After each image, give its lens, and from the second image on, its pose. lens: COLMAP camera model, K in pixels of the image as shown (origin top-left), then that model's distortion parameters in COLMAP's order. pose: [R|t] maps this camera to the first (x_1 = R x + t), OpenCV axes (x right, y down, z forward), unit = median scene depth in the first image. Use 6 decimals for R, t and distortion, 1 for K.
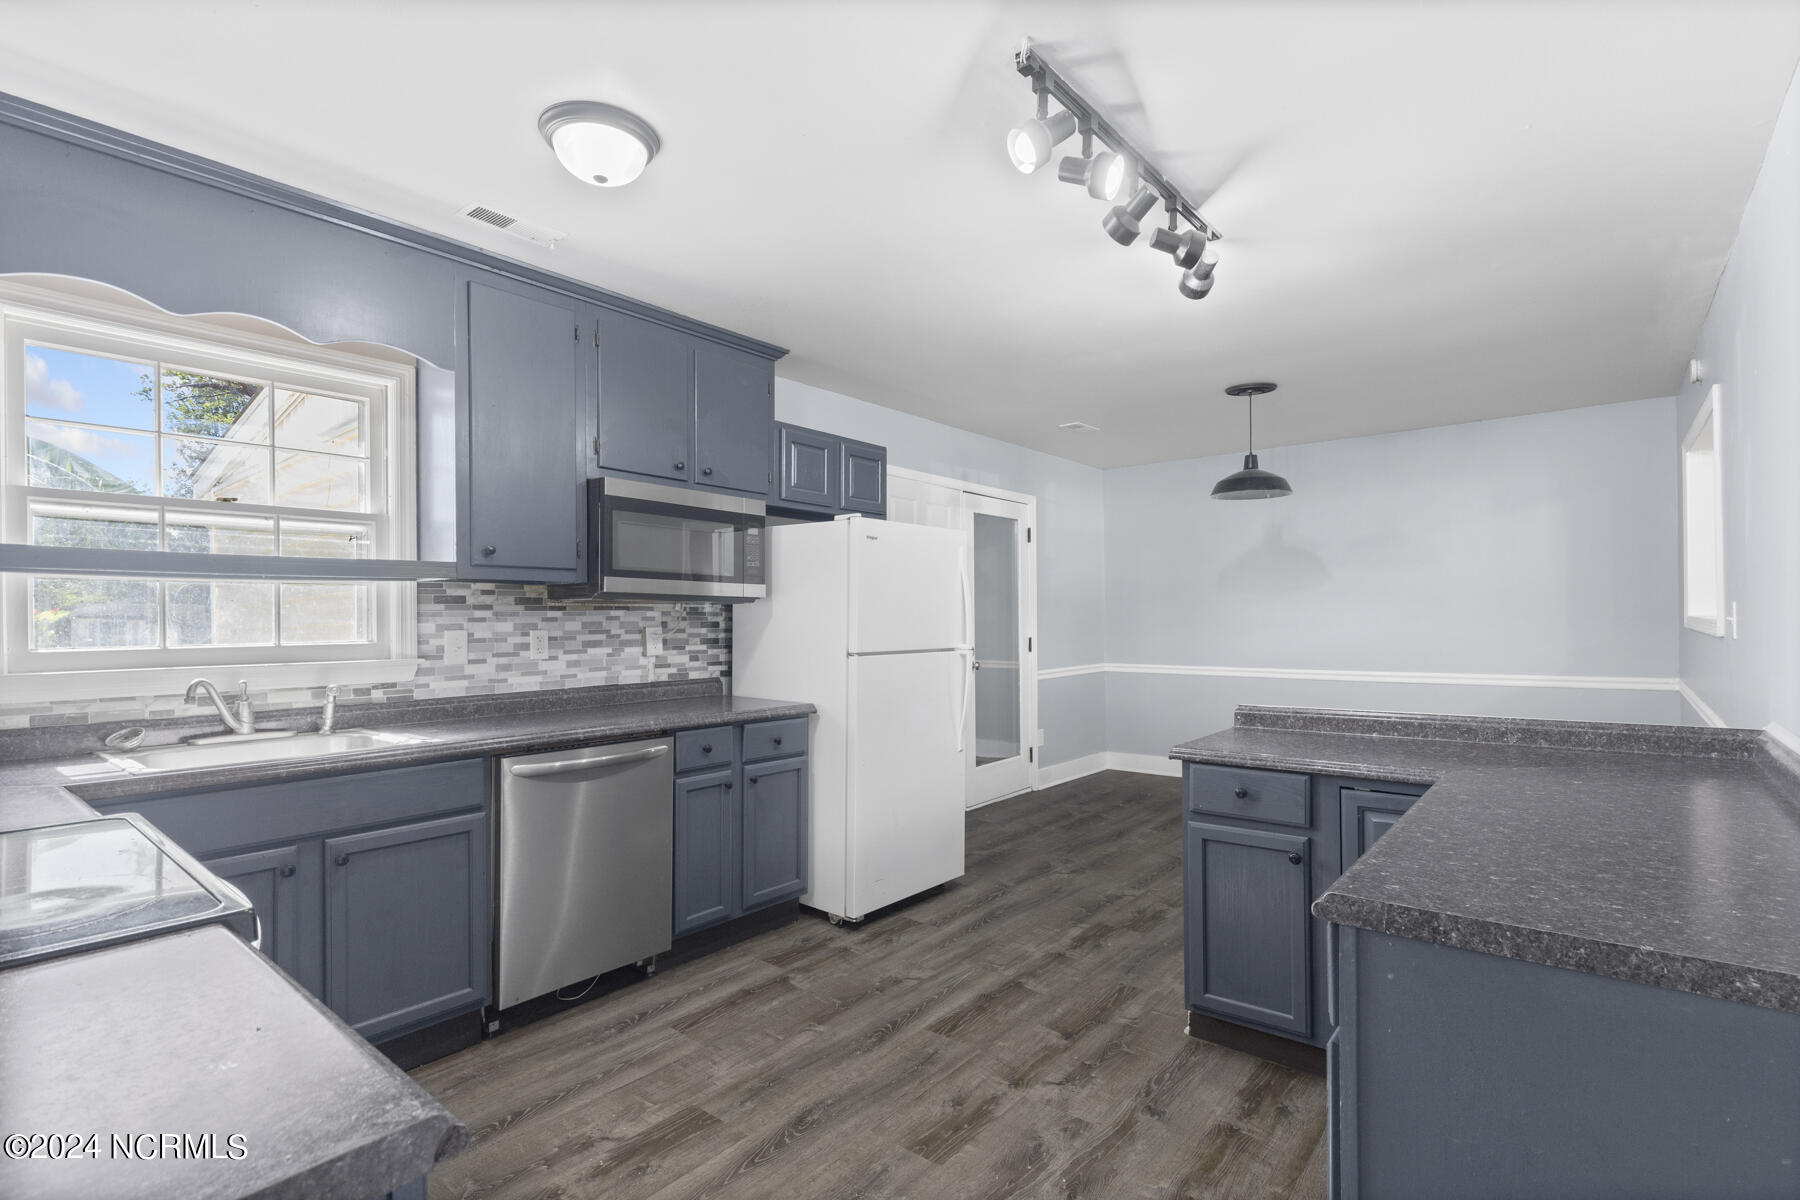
lens RADIAL K [[826.3, 0, 900.3], [0, 826.3, 608.7], [0, 0, 1]] dist [0.004794, 0.000610]
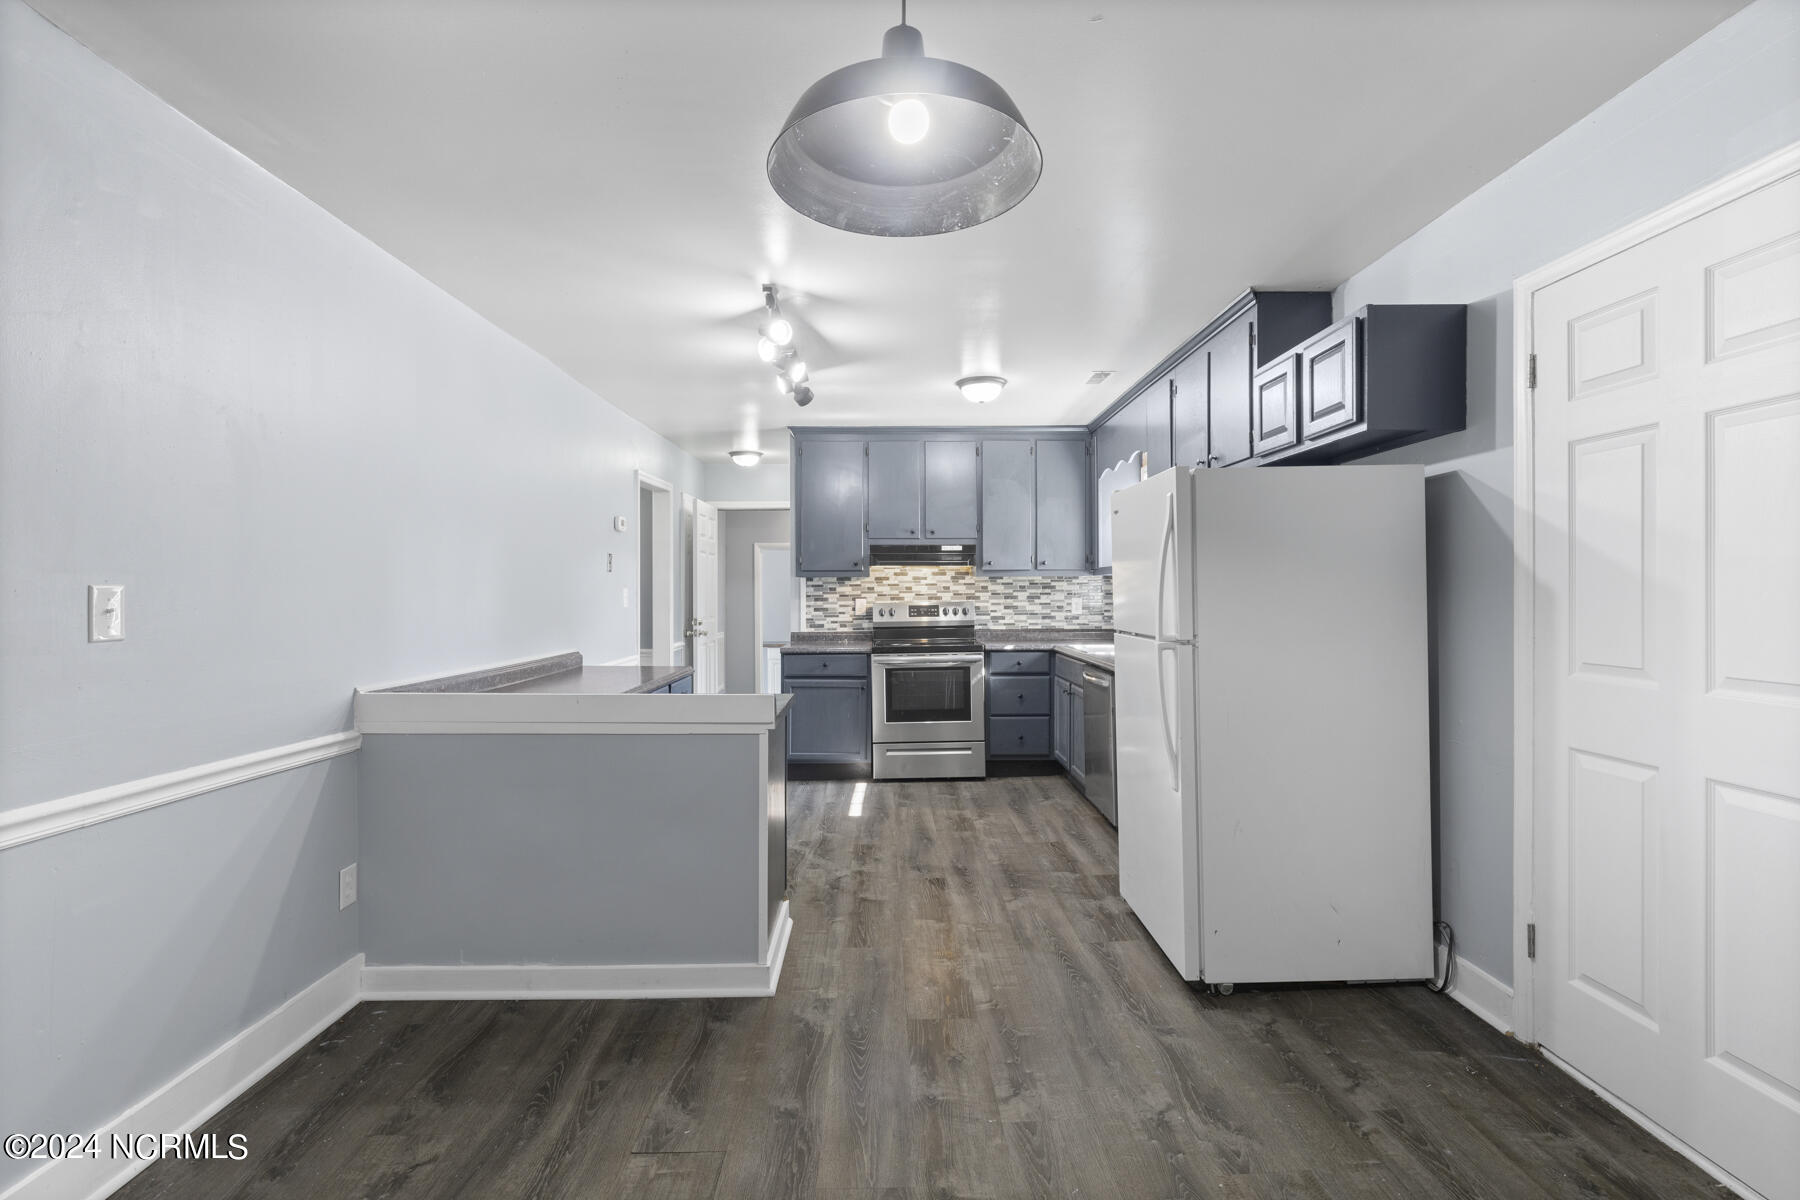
lens RADIAL K [[826.3, 0, 897.7], [0, 826.3, 599.6], [0, 0, 1]] dist [0.004794, 0.000610]
pose [[-0.758434, 0.017470, -0.651516, 0.887971], [0.019223, 0.999805, 0.004432, 0.009979], [0.651467, -0.009163, -0.758622, 1.769329]]
